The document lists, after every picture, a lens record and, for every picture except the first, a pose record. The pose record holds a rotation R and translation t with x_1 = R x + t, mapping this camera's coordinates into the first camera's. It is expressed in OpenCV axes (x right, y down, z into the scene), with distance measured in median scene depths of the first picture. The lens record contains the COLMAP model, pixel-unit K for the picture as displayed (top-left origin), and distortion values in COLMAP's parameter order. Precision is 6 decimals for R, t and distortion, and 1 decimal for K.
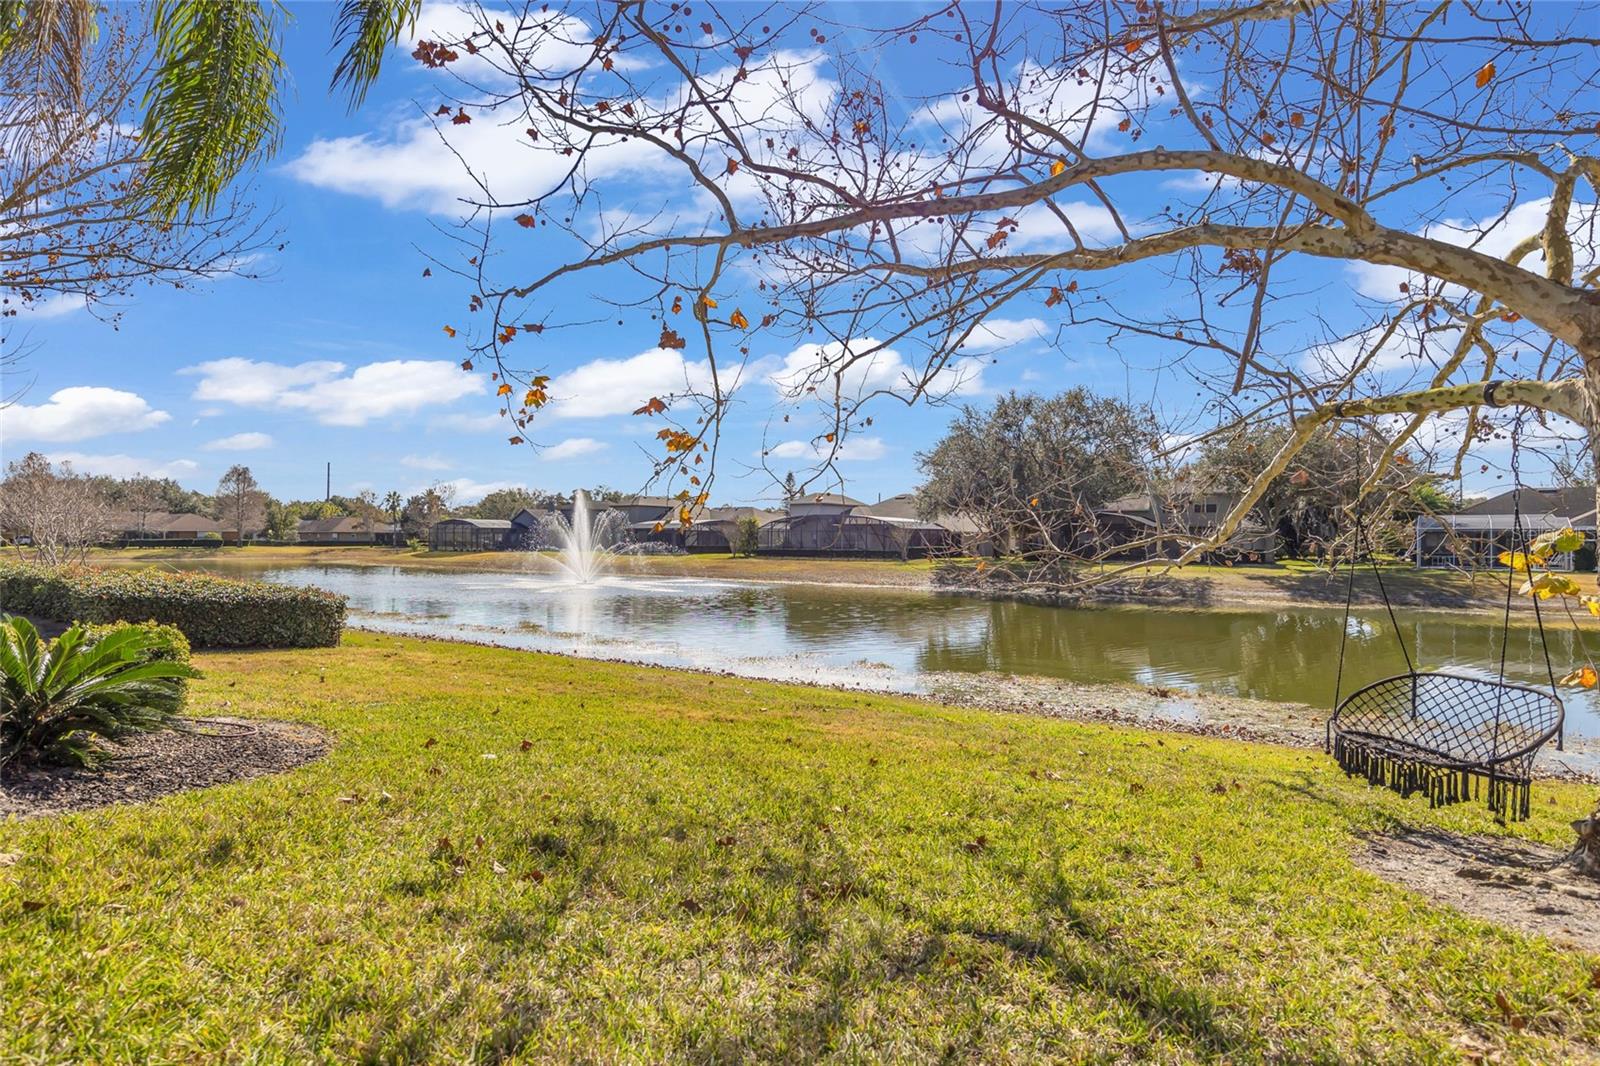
lens RADIAL K [[615.0, 0, 802.3], [0, 615.0, 536.0], [0, 0, 1]] dist [-0.001438, -0.000175]
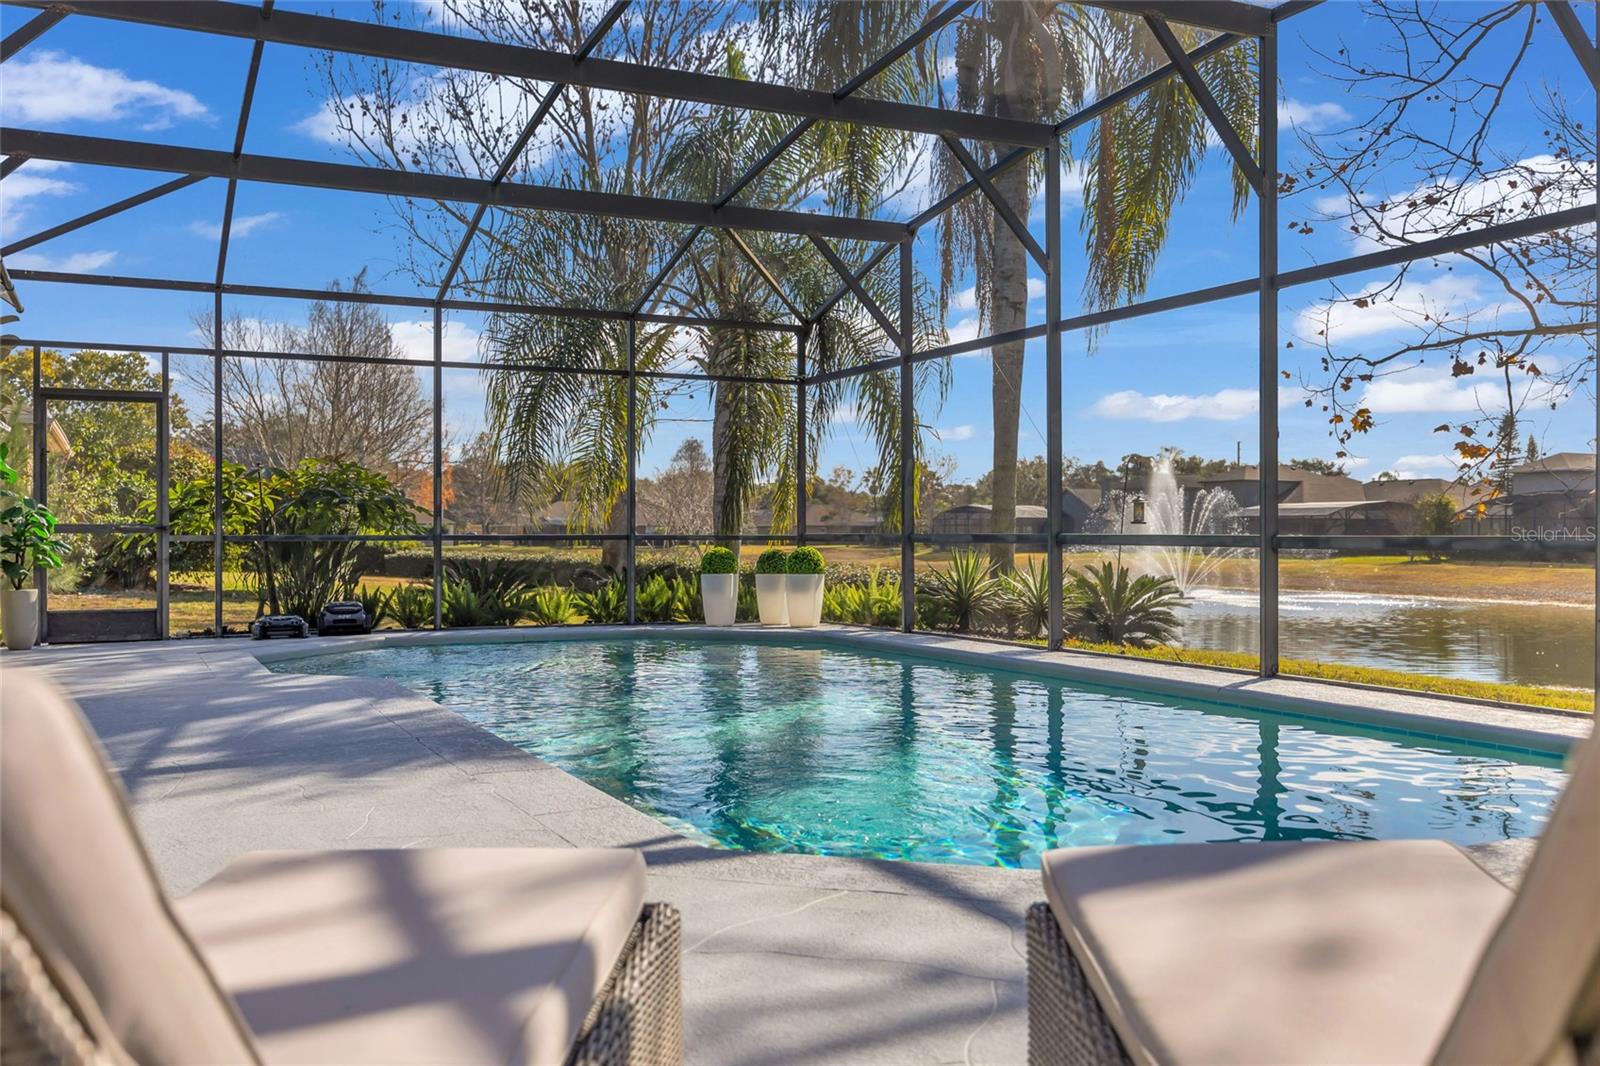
lens RADIAL K [[1337.2, 0, 834.0], [0, 1337.2, 527.9], [0, 0, 1]] dist [-0.004901, -0.000260]
pose [[0.895378, -0.002434, -0.445300, -0.038728], [0.001693, 0.999996, -0.002061, 0.002863], [0.445303, 0.001092, 0.895379, -0.540705]]
